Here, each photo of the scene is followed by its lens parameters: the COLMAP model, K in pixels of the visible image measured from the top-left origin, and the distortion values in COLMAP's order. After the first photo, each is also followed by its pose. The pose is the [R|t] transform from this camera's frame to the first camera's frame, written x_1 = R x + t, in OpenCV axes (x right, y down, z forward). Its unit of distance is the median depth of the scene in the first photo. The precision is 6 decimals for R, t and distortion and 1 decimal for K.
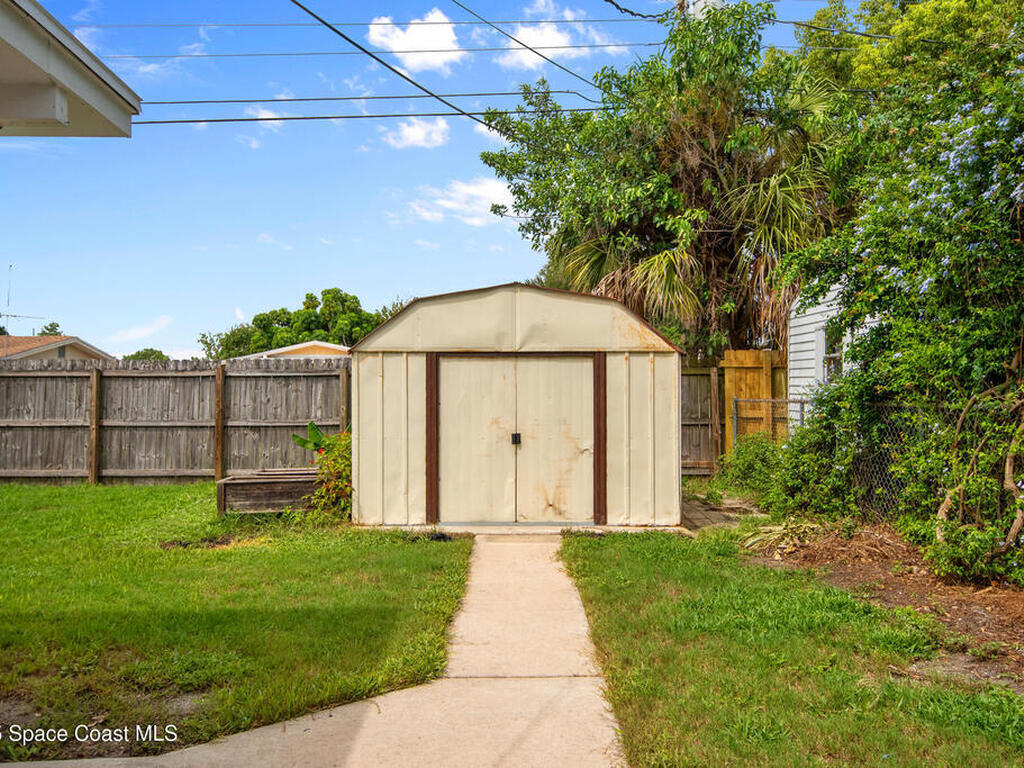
lens RADIAL K [[858.3, 0, 489.2], [0, 858.3, 383.8], [0, 0, 1]] dist [0.070226, -0.108410]
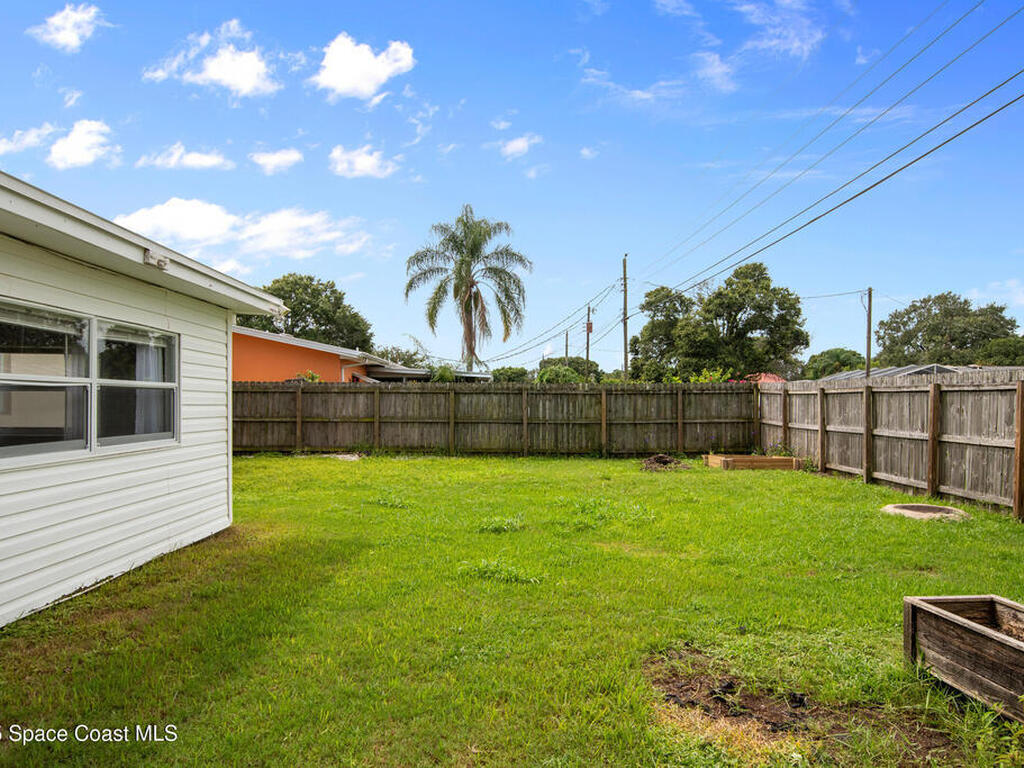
lens RADIAL K [[726.5, 0, 522.0], [0, 726.5, 392.9], [0, 0, 1]] dist [0.002746, -0.003130]
pose [[0.022489, -0.006955, -0.999723, 0.117199], [0.014934, 0.999867, -0.006620, -0.009706], [0.999636, -0.014781, 0.022590, 0.771240]]
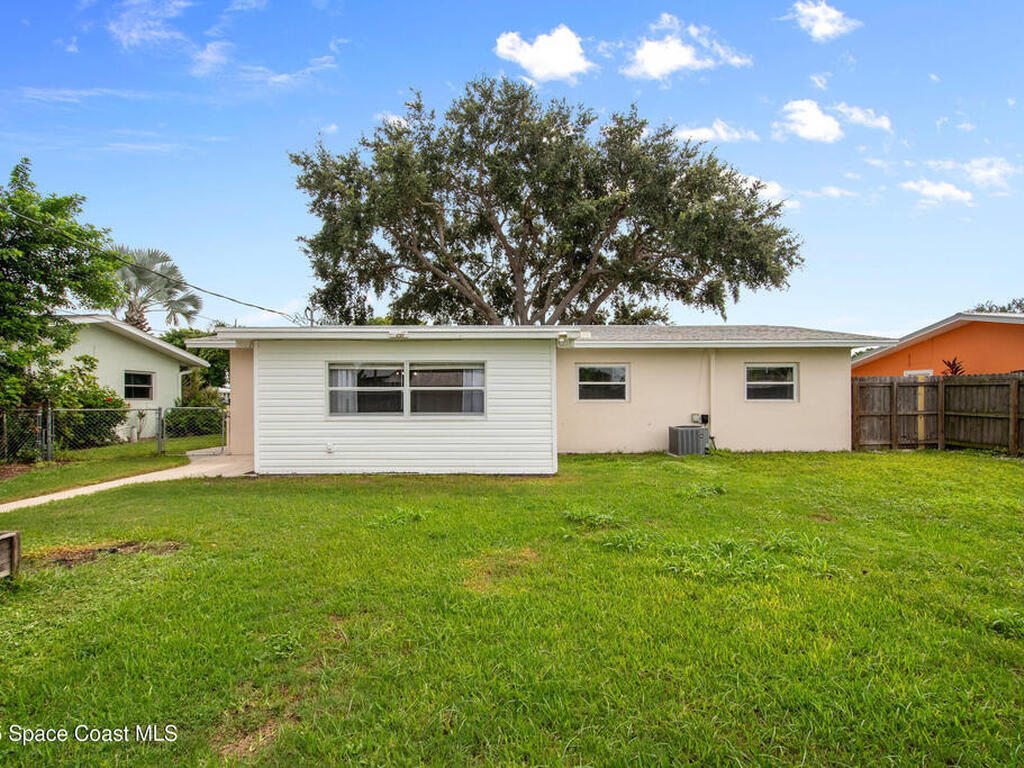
lens RADIAL K [[504.8, 0, 521.0], [0, 504.8, 385.9], [0, 0, 1]] dist [0.013004, -0.000636]
pose [[-0.999970, 0.005981, -0.004847, -0.775302], [0.006126, 0.999515, -0.030521, -0.001135], [0.004662, -0.030550, -0.999522, 1.477657]]
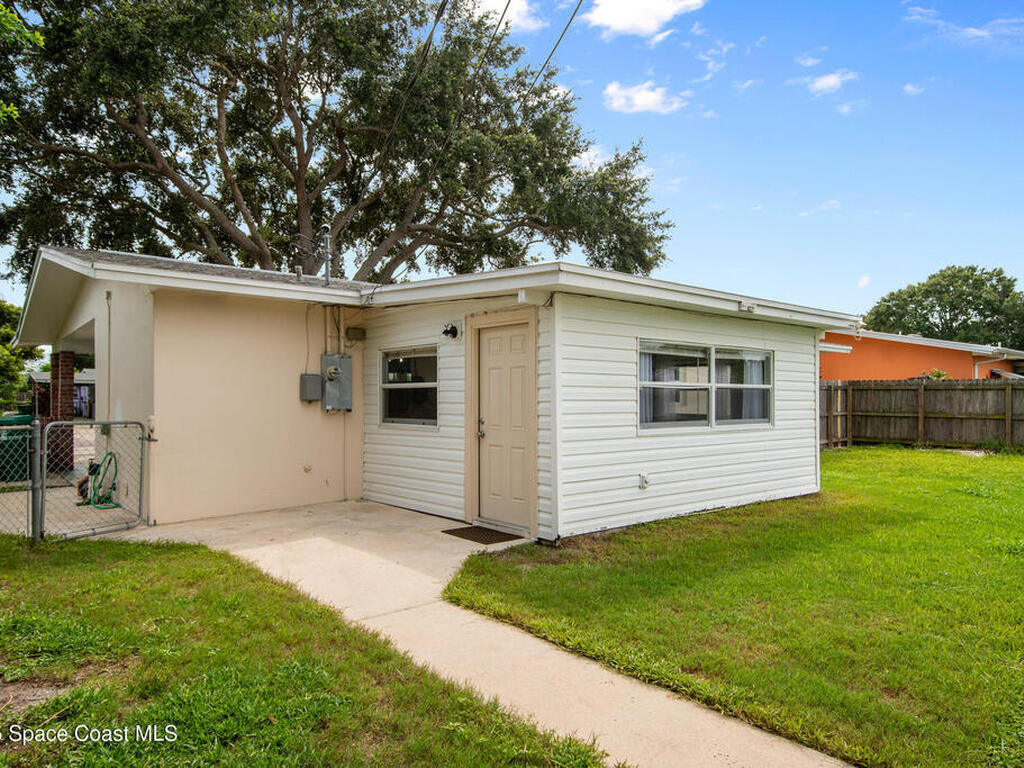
lens RADIAL K [[677.2, 0, 516.5], [0, 677.2, 395.2], [0, 0, 1]] dist [0.009123, -0.001580]
pose [[-0.762660, 0.001037, -0.646798, 0.316610], [0.010418, 0.999889, -0.010681, -0.008077], [0.646715, -0.014884, -0.762586, 0.971002]]
